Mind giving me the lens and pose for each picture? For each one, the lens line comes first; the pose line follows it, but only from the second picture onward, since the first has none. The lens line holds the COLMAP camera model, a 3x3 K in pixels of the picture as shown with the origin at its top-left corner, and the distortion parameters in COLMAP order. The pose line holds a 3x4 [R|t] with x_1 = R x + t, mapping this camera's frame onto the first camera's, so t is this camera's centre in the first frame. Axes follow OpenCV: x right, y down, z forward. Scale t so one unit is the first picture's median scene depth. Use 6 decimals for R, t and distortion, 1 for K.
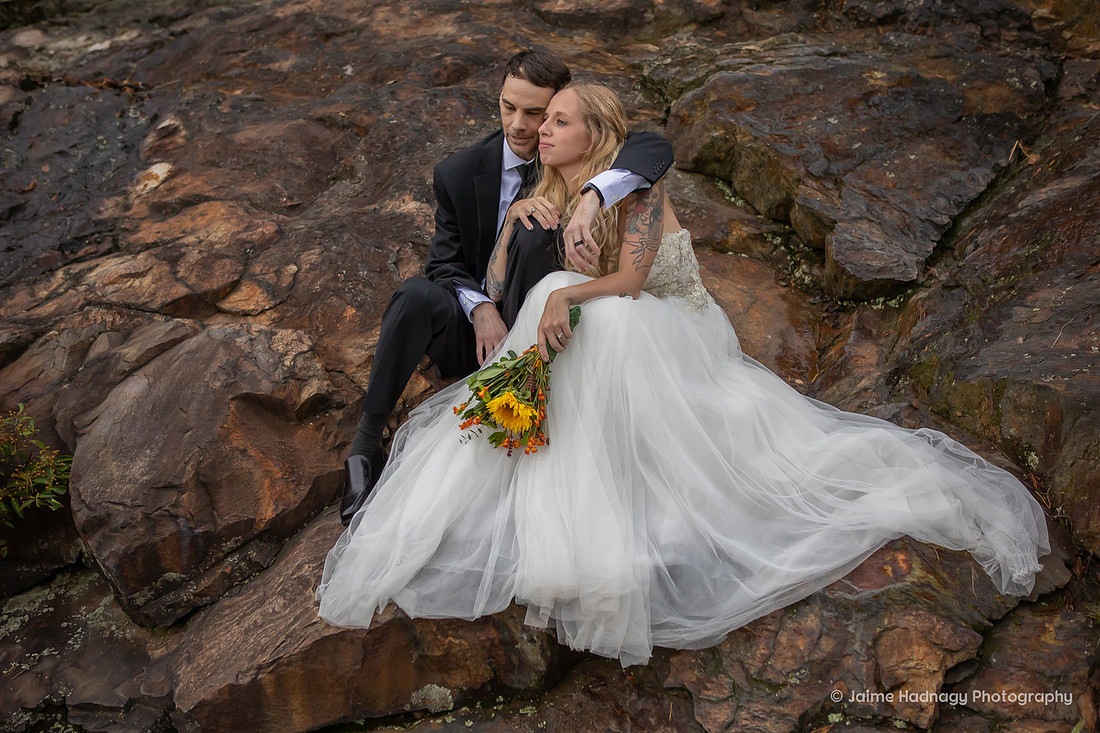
lens RADIAL K [[1280.7, 0, 548.1], [0, 1280.7, 380.6], [0, 0, 1]] dist [-0.044233, 0.077327]
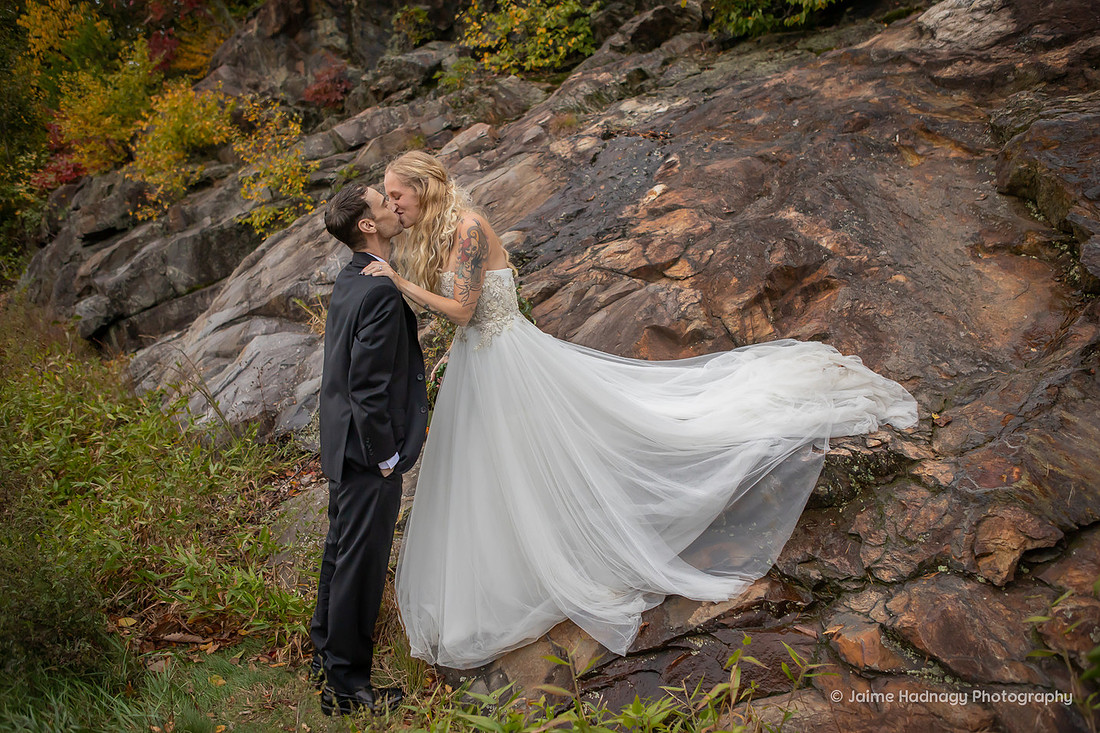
lens RADIAL K [[920.0, 0, 550.0], [0, 920.0, 366.5], [0, 0, 1]] dist [-0.098408, 0.113249]
pose [[0.859182, 0.100684, -0.501666, 0.207249], [-0.084866, 0.994910, 0.054330, 0.008483], [0.504583, -0.004105, 0.863354, -0.080614]]
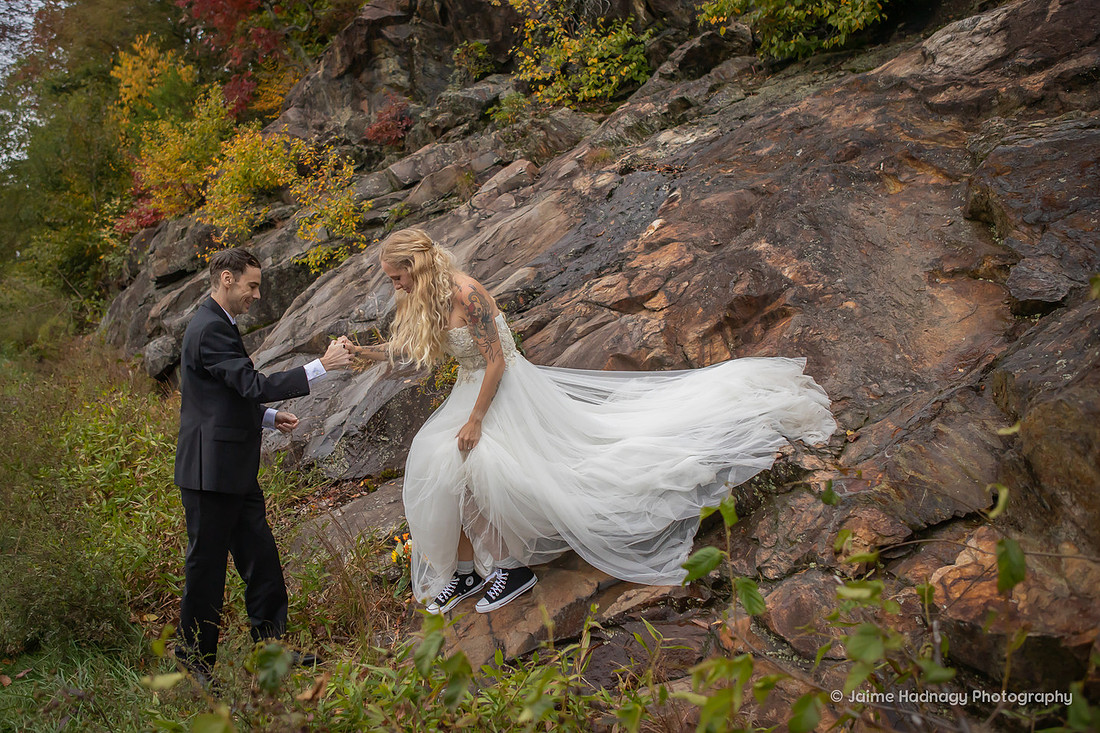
lens RADIAL K [[1020.6, 0, 492.4], [0, 1020.6, 327.2], [0, 0, 1]] dist [-0.108449, 0.141816]
pose [[0.762233, 0.044857, -0.645747, 0.450302], [-0.071274, 0.997346, -0.014850, 0.005719], [0.643367, 0.057344, 0.763407, -0.162813]]
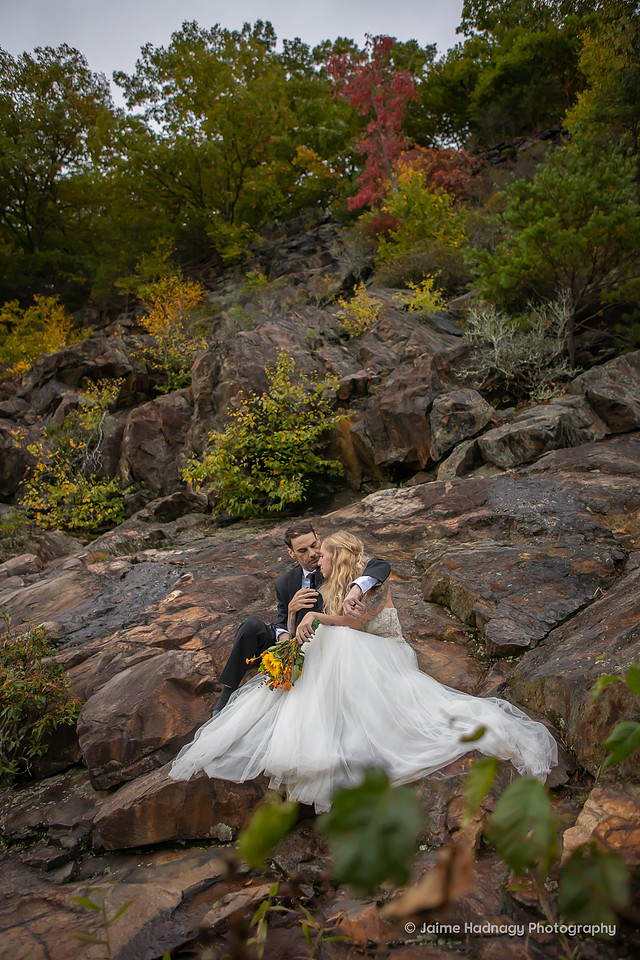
lens RADIAL K [[697.9, 0, 320.0], [0, 697.9, 480.0], [0, 0, 1]] dist [-0.108365, 0.092992]
pose [[0.980401, 0.012085, -0.196643, 0.162525], [-0.094591, 0.904421, -0.416023, 0.129666], [0.172820, 0.426470, 0.887838, -0.038178]]
